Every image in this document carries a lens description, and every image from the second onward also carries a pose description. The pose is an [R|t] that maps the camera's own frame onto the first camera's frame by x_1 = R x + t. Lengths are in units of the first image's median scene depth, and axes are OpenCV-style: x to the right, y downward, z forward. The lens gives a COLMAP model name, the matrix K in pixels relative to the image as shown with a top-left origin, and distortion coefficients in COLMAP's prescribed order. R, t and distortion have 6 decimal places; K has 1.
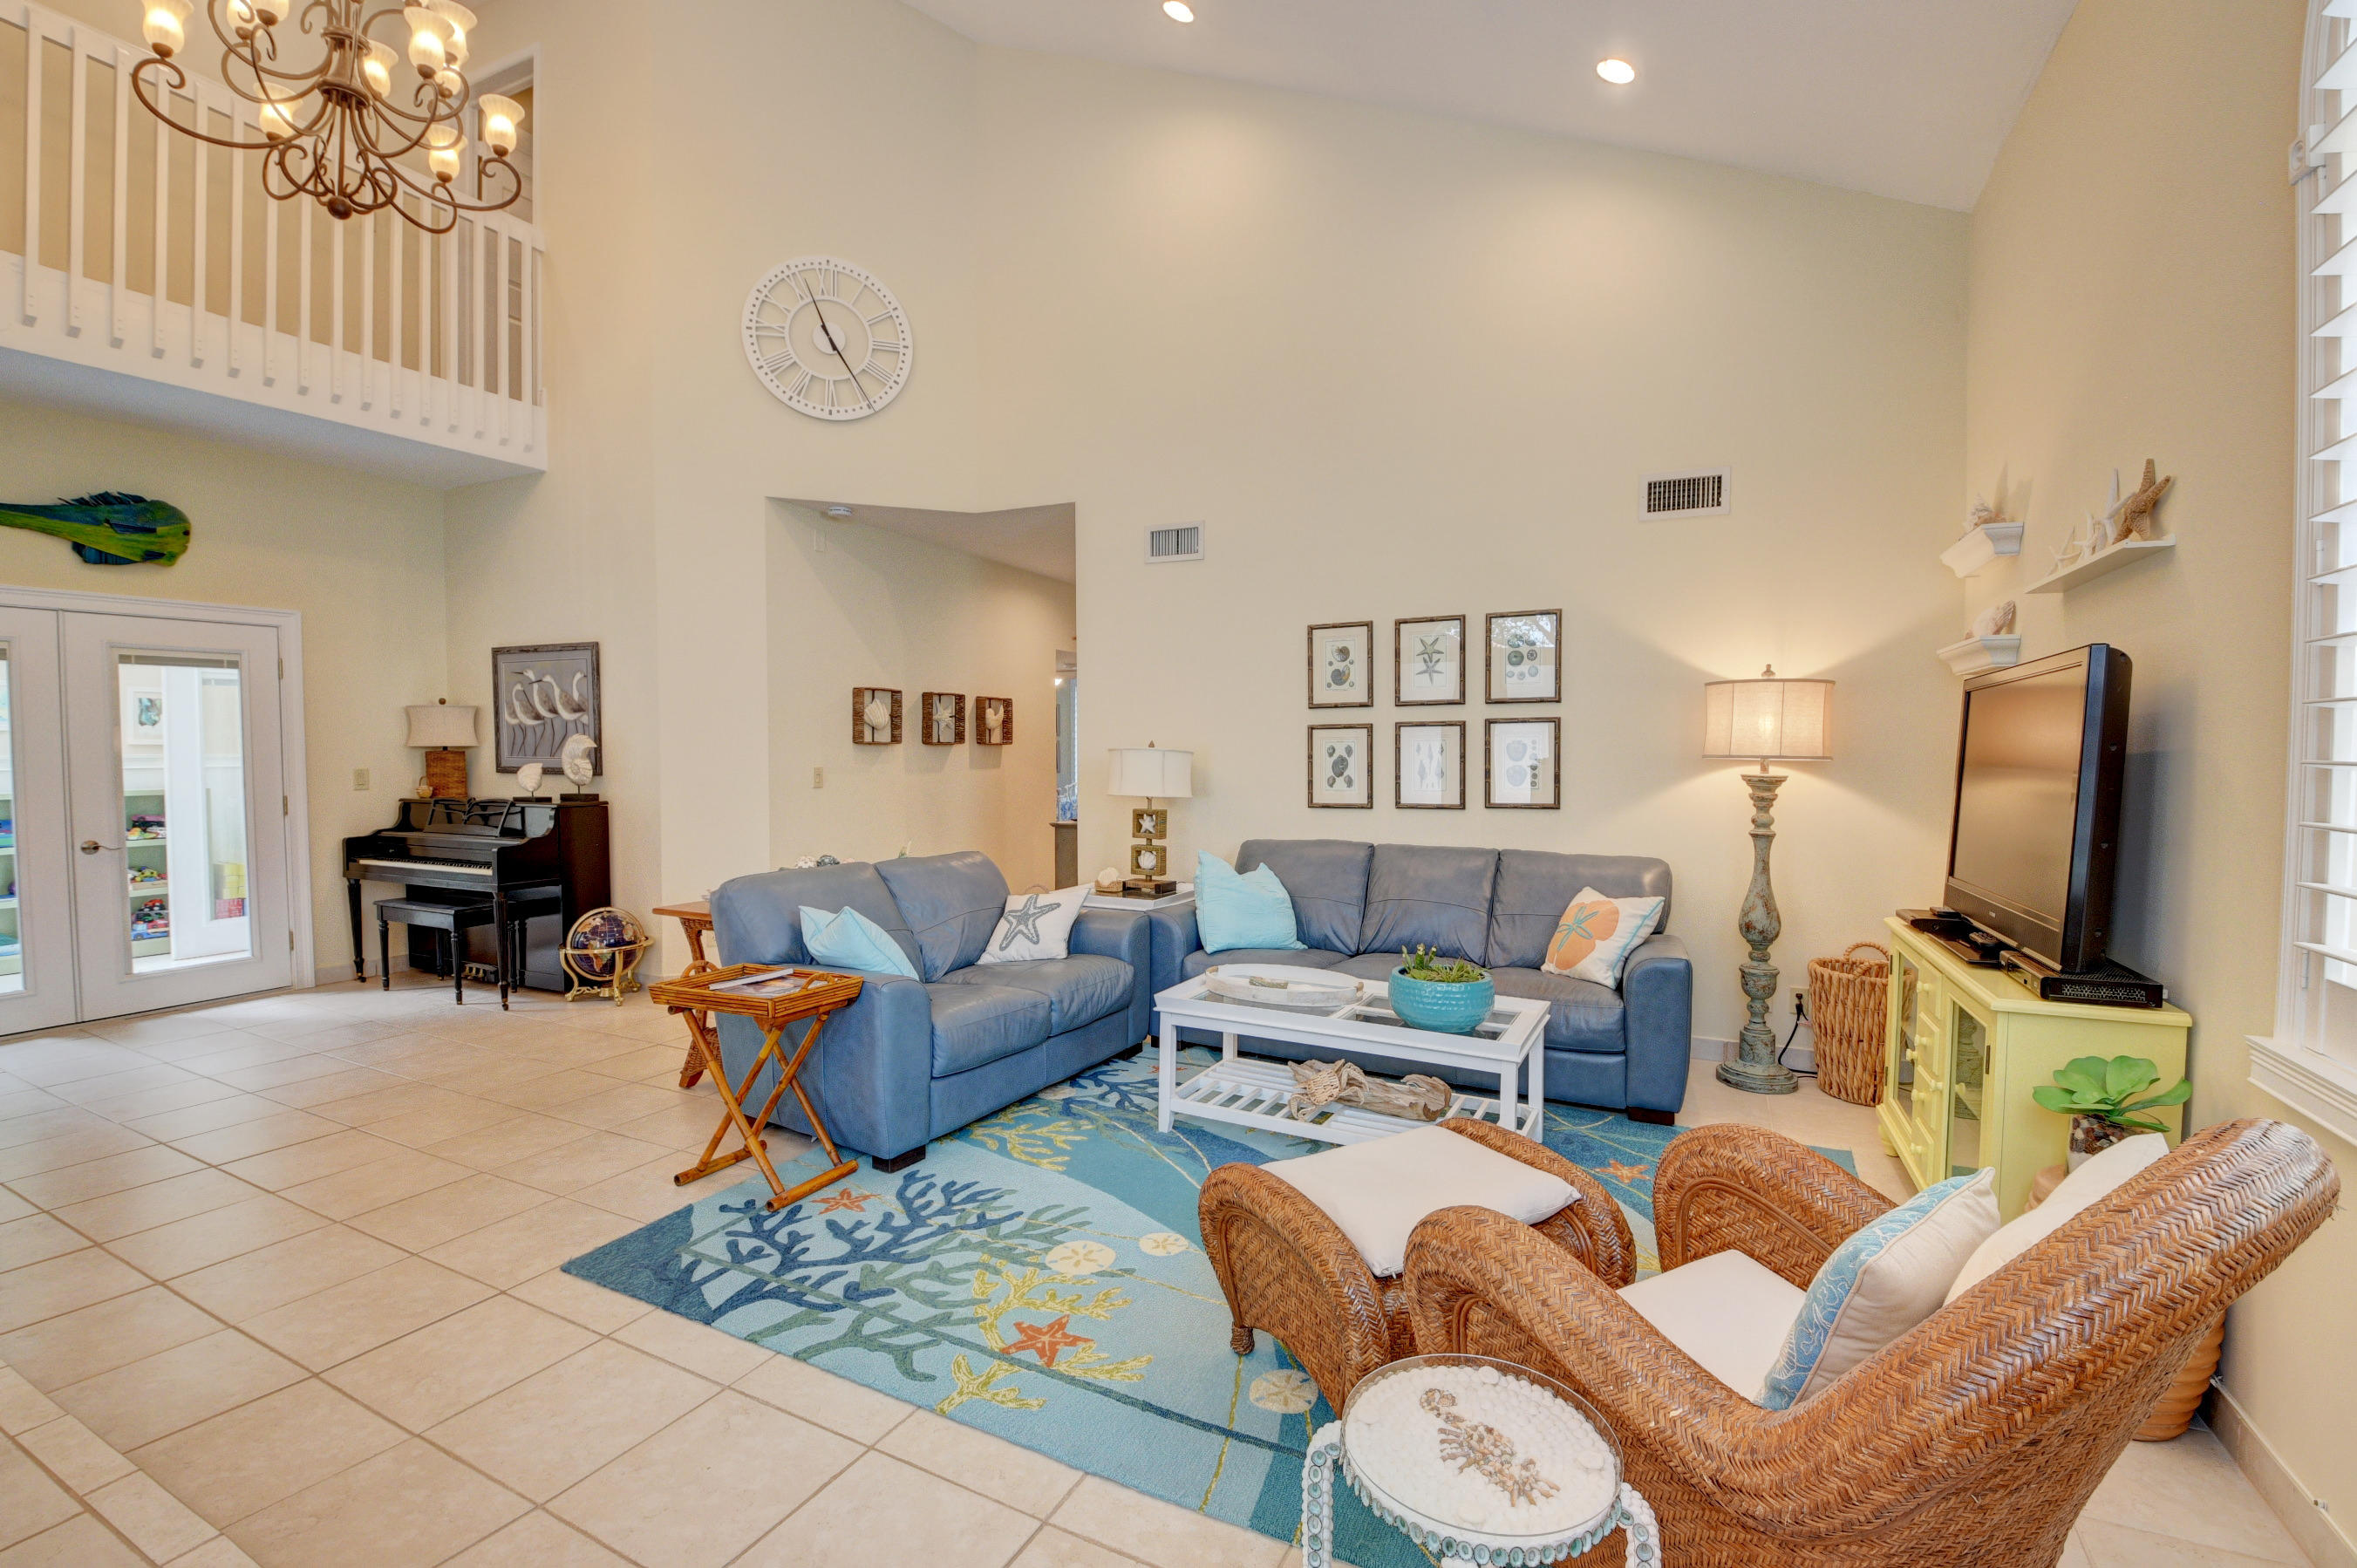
lens RADIAL K [[1034.8, 0, 1191.7], [0, 1034.8, 781.0], [0, 0, 1]] dist [-0.010674, -0.000184]
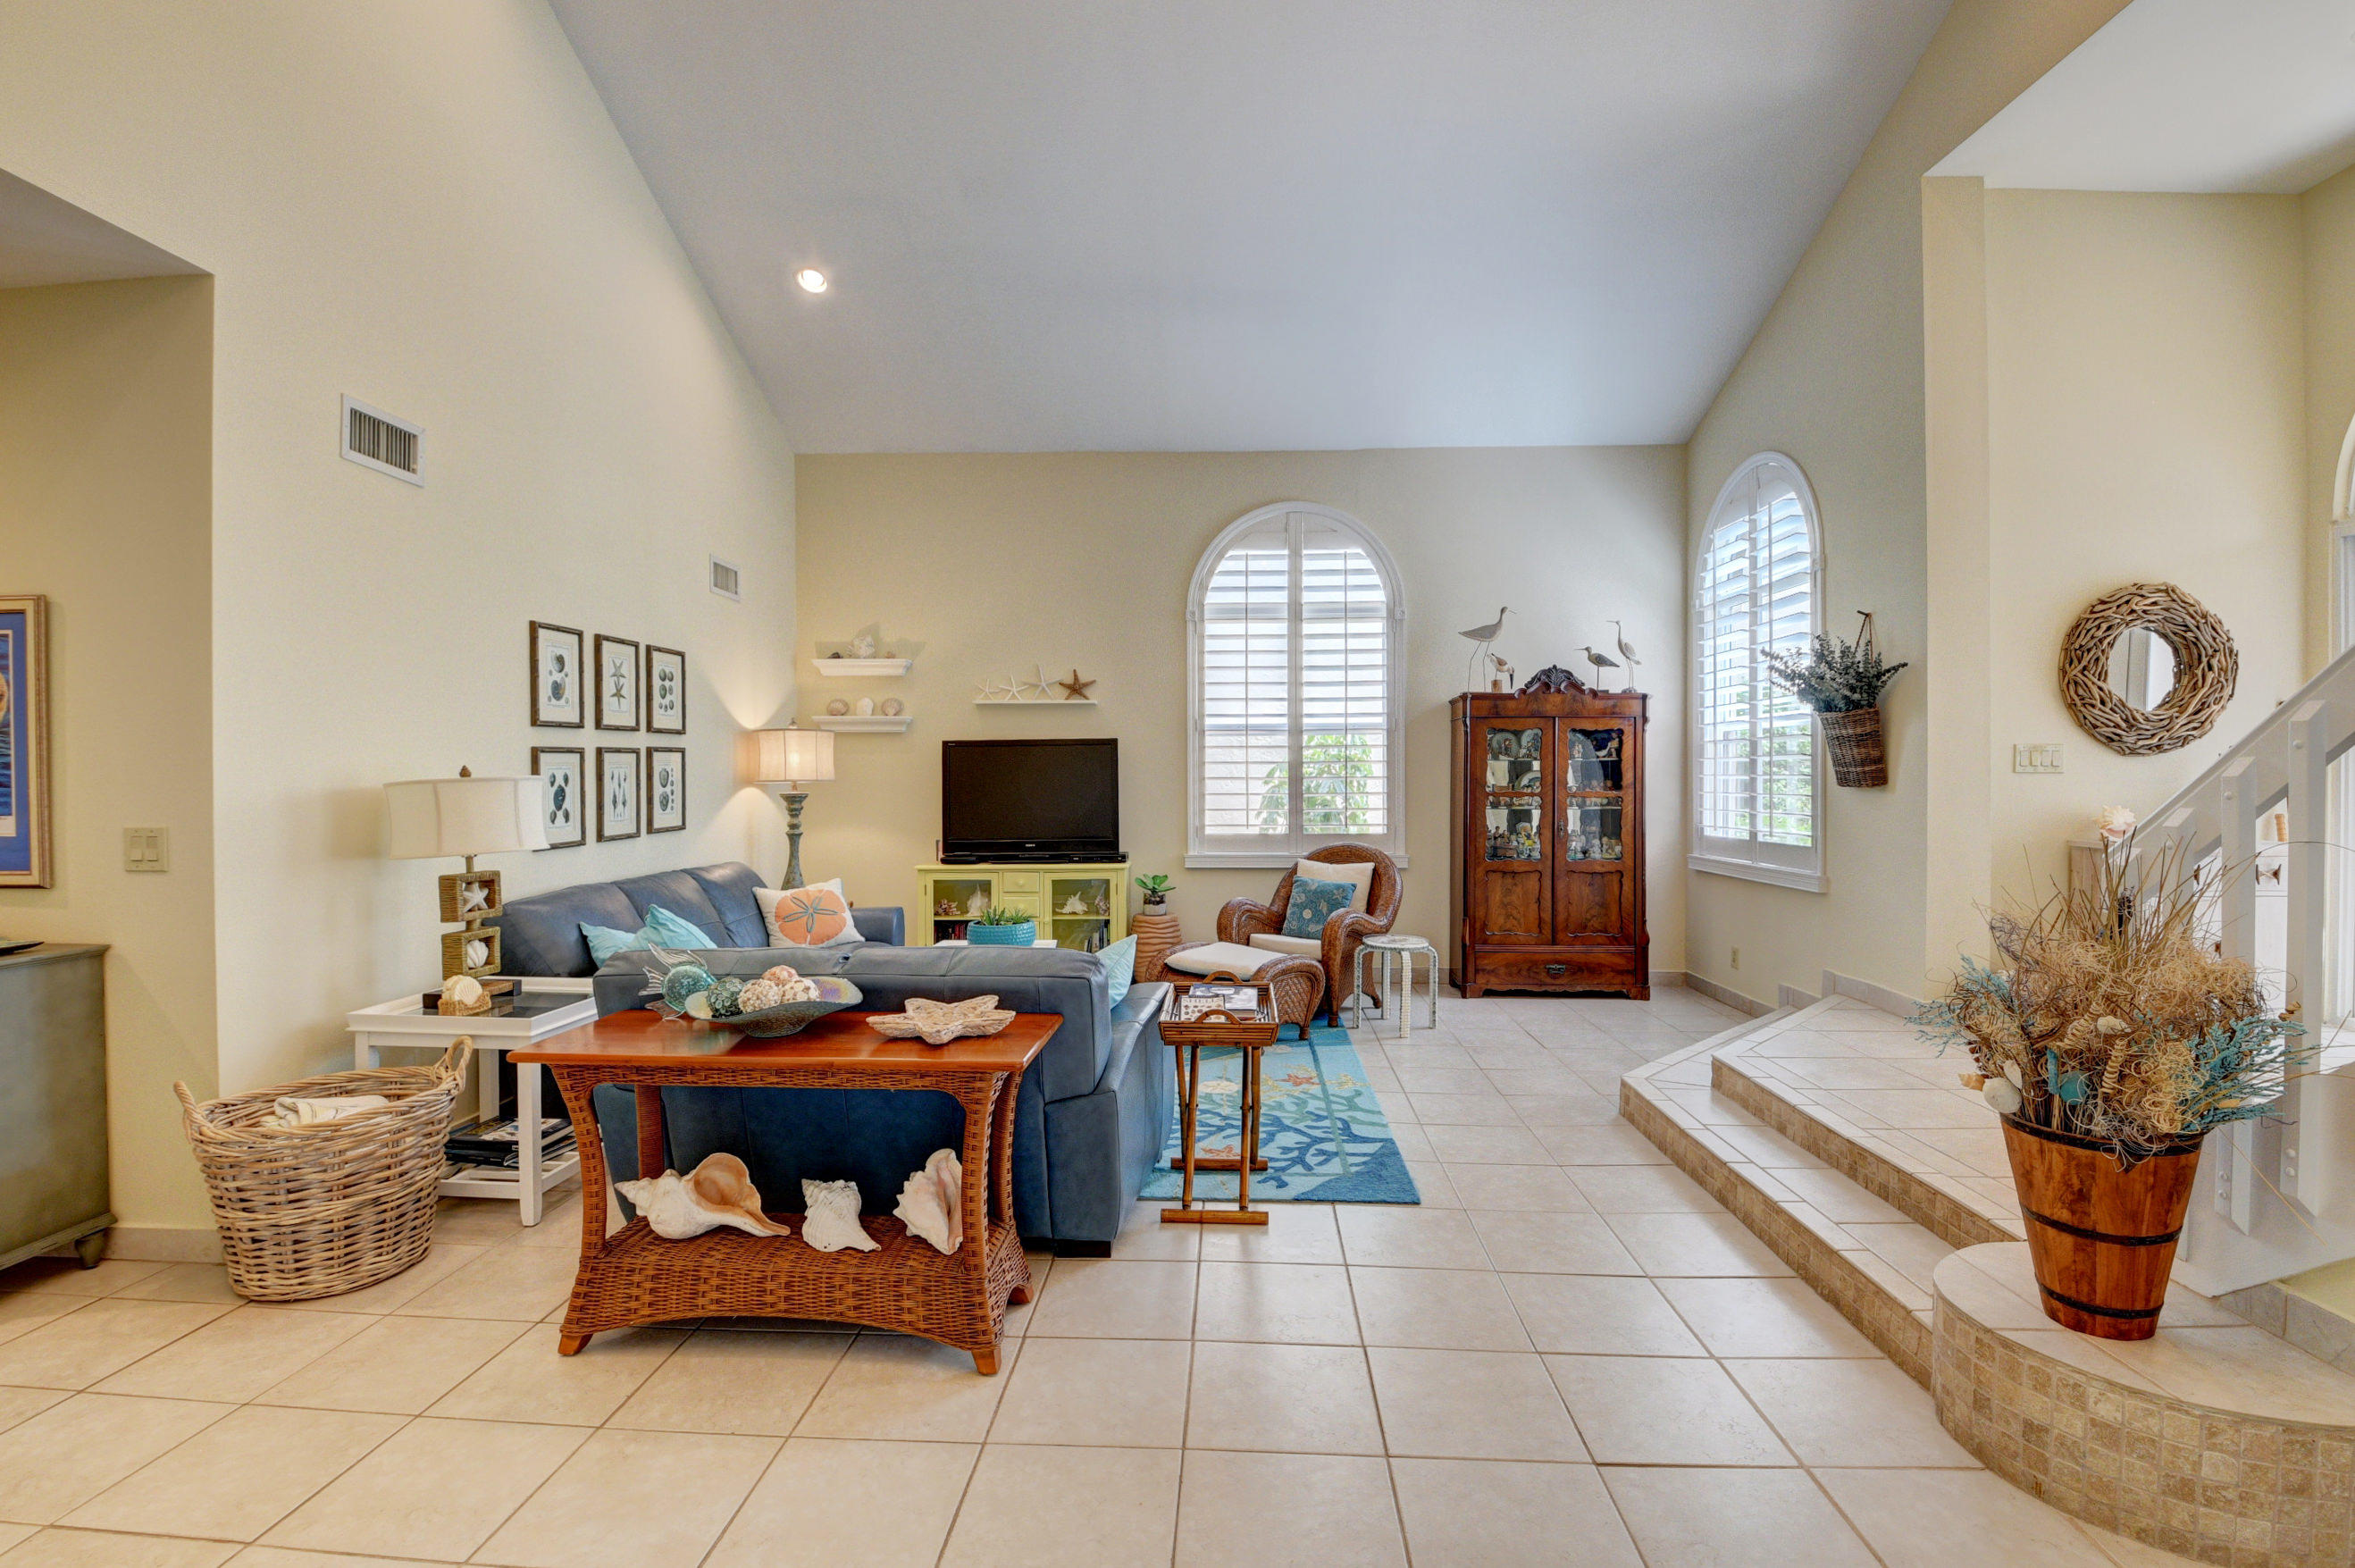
lens RADIAL K [[1033.9, 0, 1190.7], [0, 1033.9, 781.0], [0, 0, 1]] dist [-0.010674, -0.000184]
pose [[-0.397758, -0.006202, 0.917470, -0.974178], [0.033770, 0.999201, 0.021395, -0.033769], [-0.916869, 0.039493, -0.397230, 1.029594]]
